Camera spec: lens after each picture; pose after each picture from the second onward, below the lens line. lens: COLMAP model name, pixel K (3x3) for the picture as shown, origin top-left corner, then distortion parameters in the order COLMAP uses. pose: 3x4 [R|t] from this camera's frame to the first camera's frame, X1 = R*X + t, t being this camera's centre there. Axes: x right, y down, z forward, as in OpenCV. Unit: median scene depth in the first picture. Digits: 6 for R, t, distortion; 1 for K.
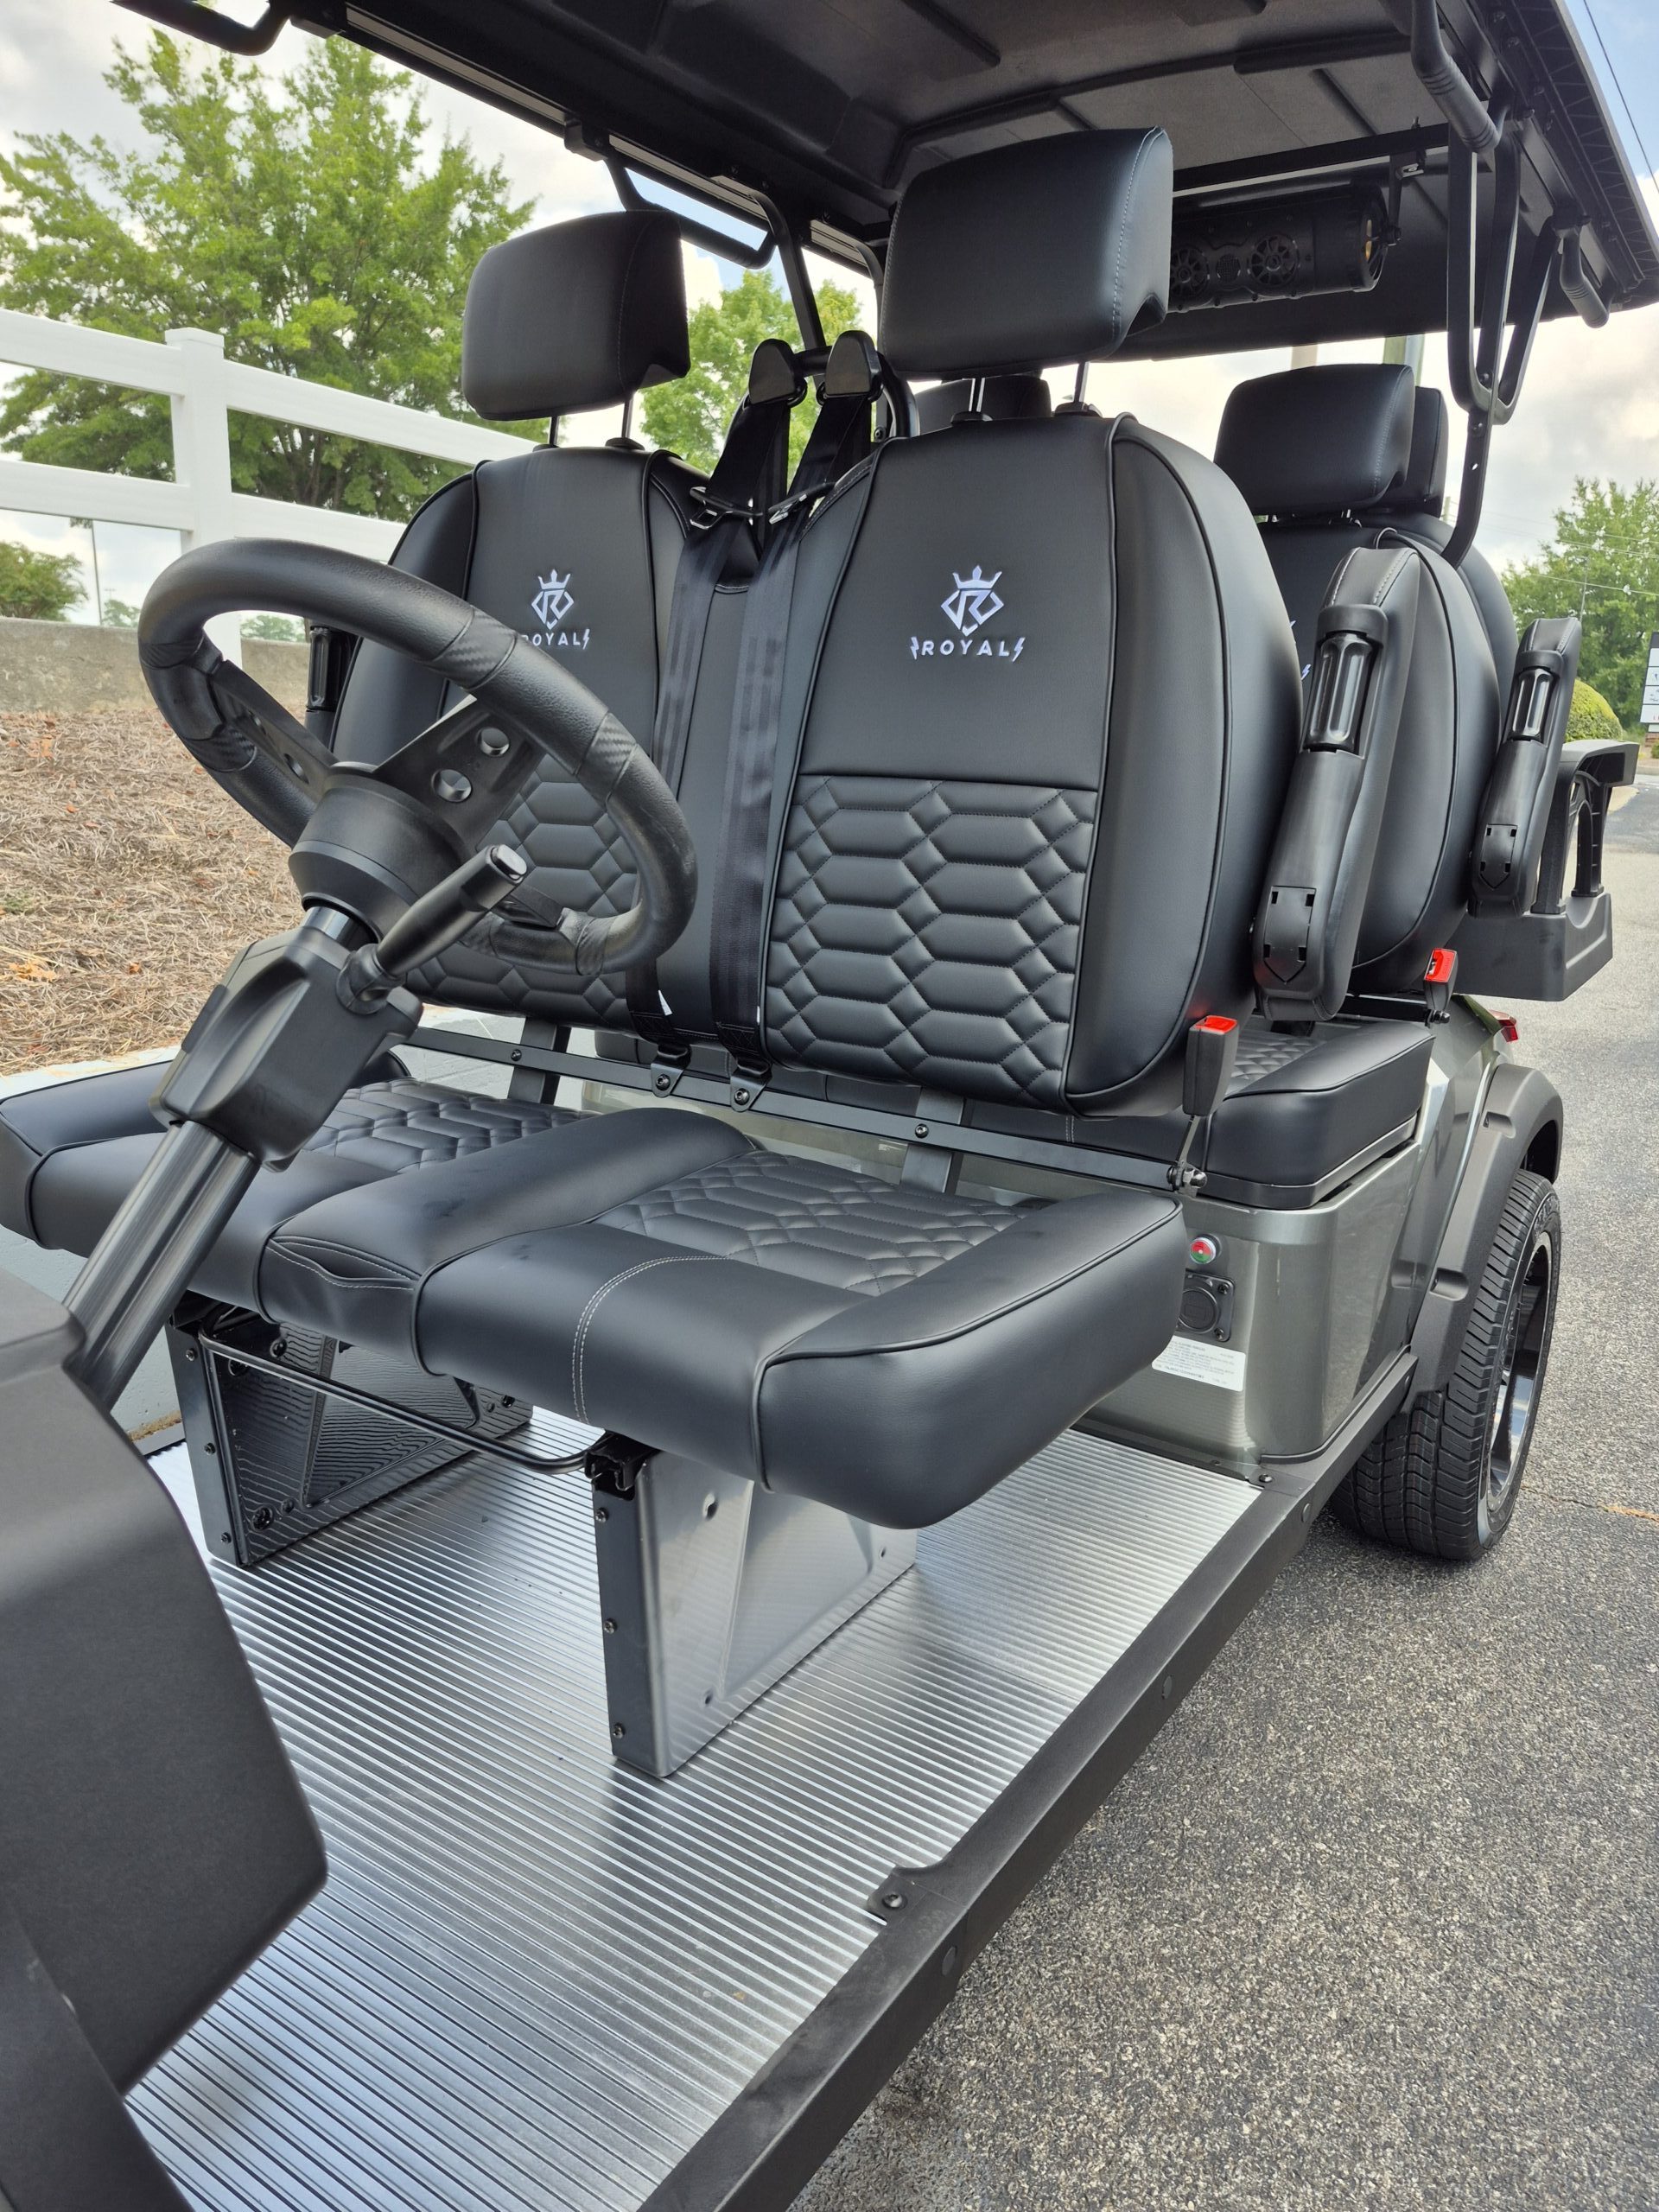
lens RADIAL K [[1555.3, 0, 827.6], [0, 1555.3, 1140.4], [0, 0, 1]] dist [0.040133, -0.043204]
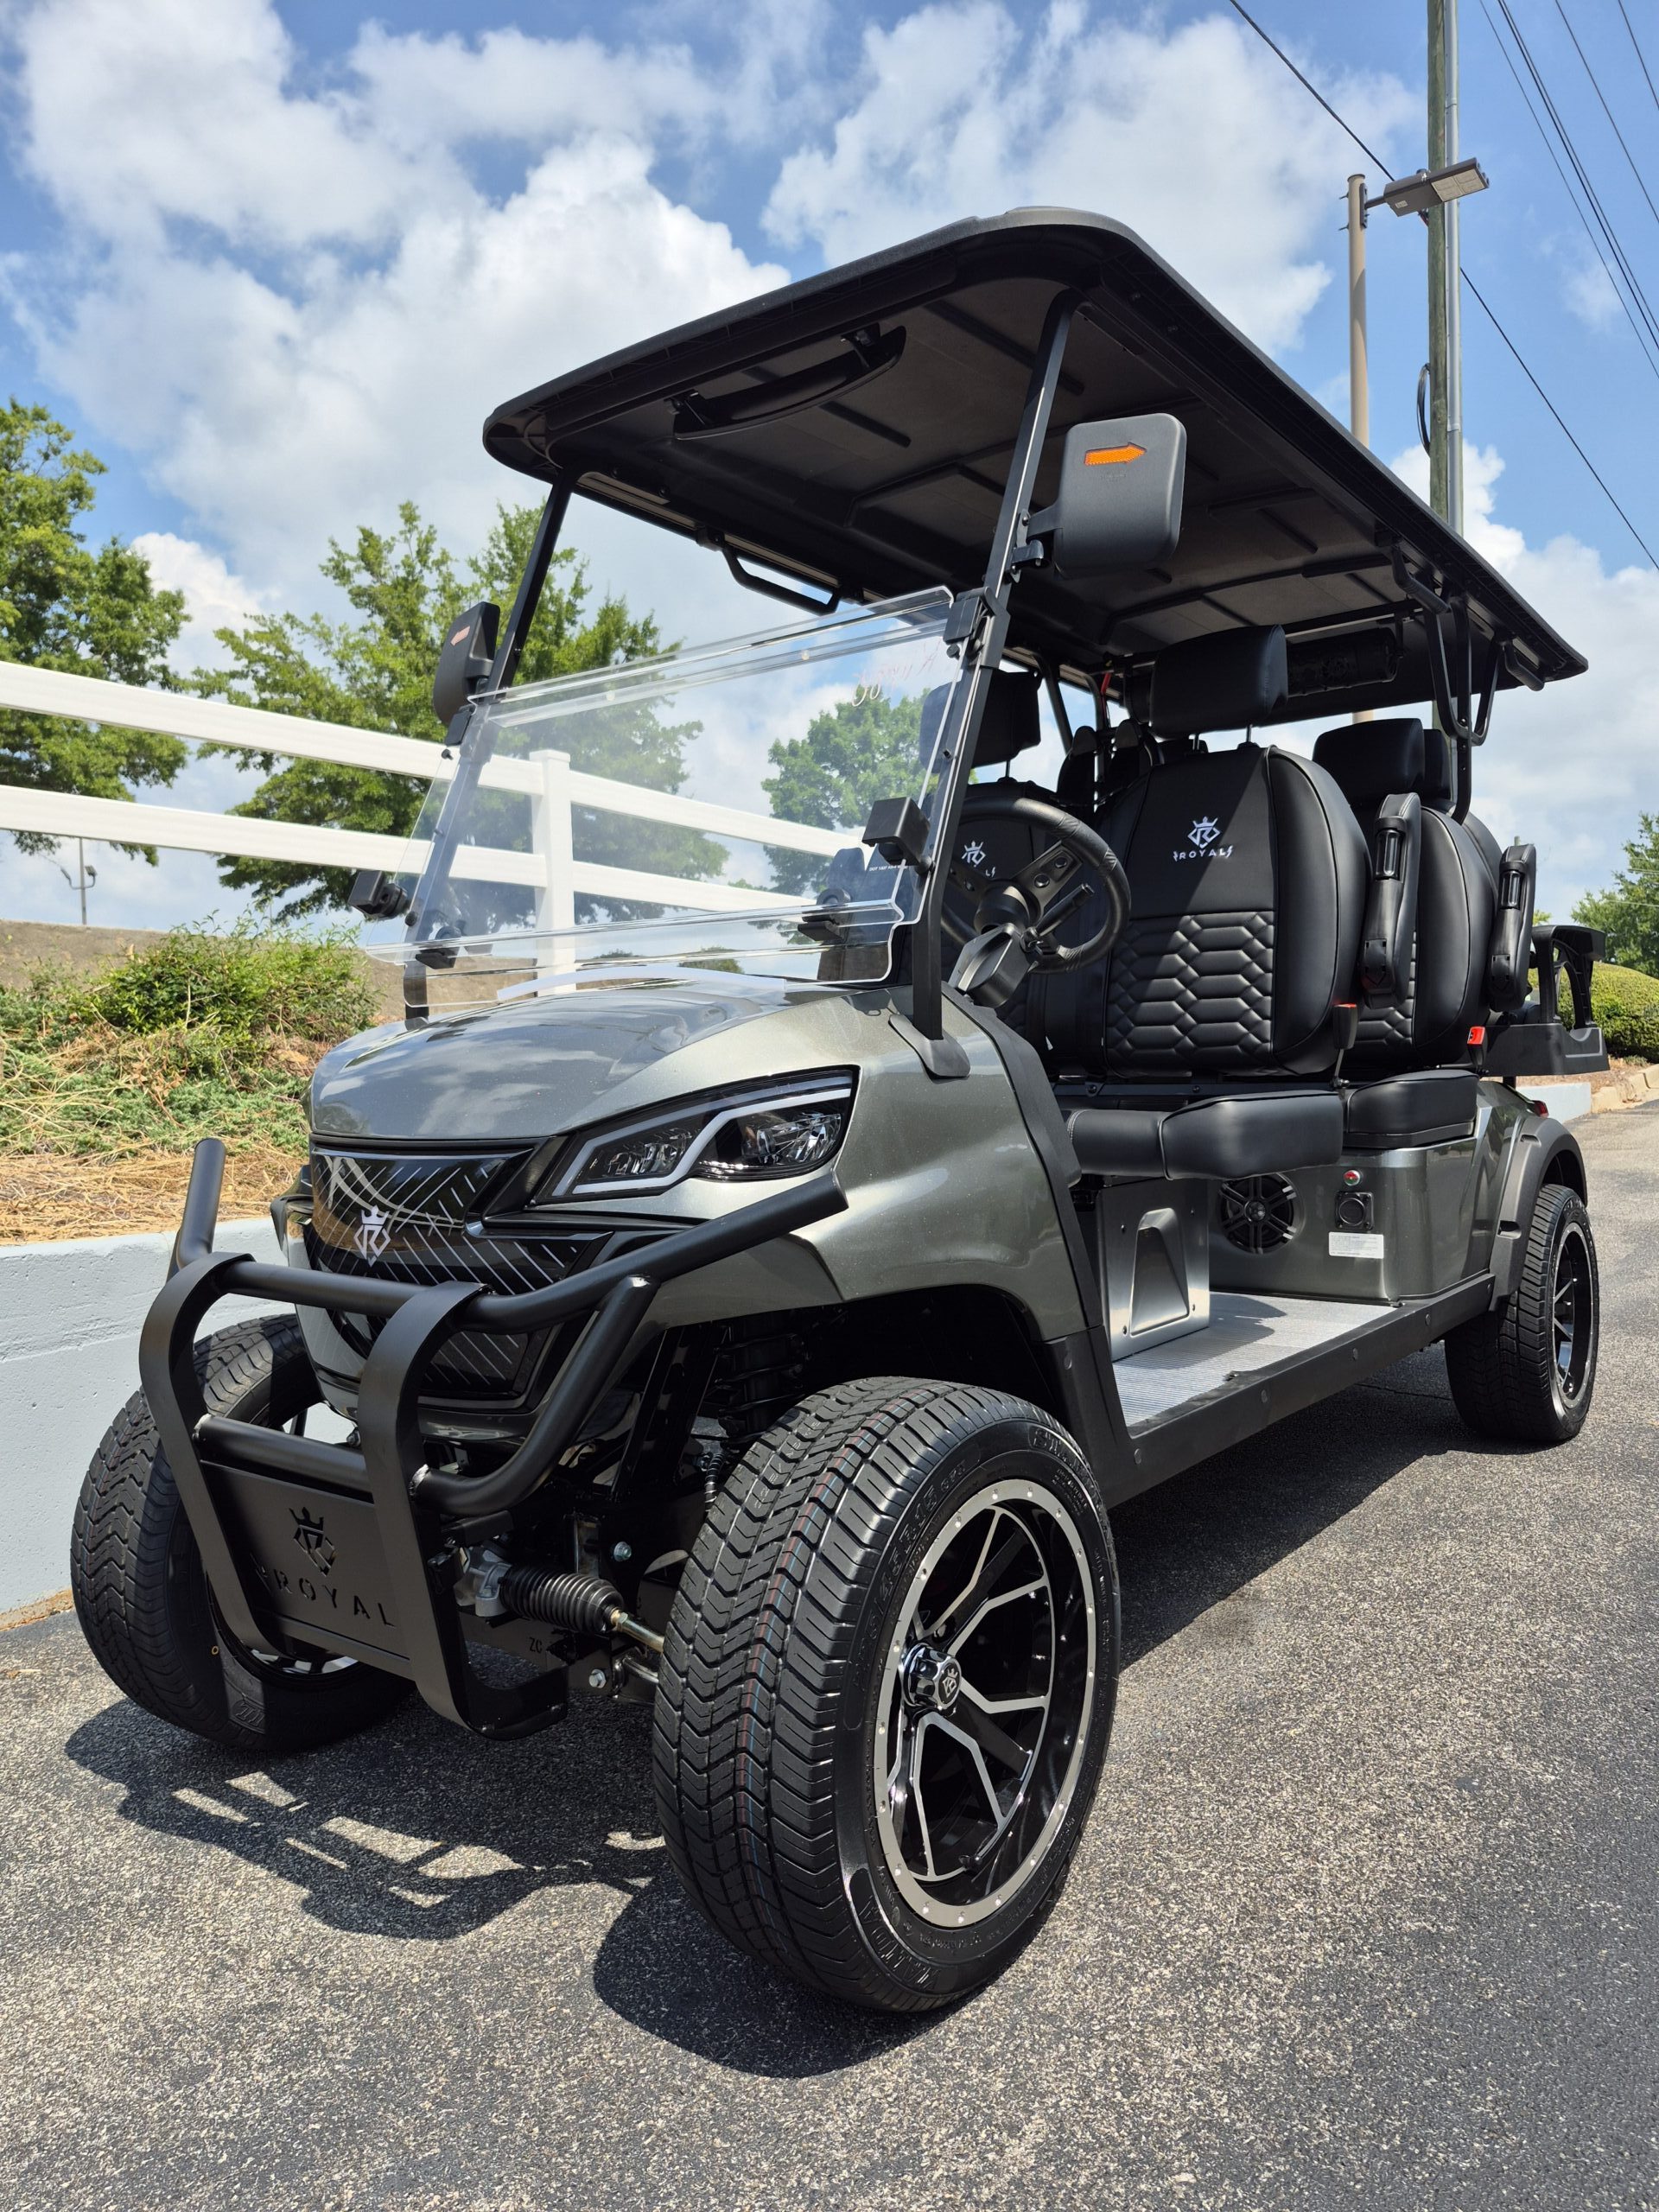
lens RADIAL K [[1555.3, 0, 851.3], [0, 1555.3, 1114.5], [0, 0, 1]] dist [0.040133, -0.043204]
pose [[0.997483, -0.044685, -0.055060, -0.077955], [0.030594, 0.971676, -0.234327, 0.137279], [0.063971, 0.232052, 0.970597, -0.267392]]
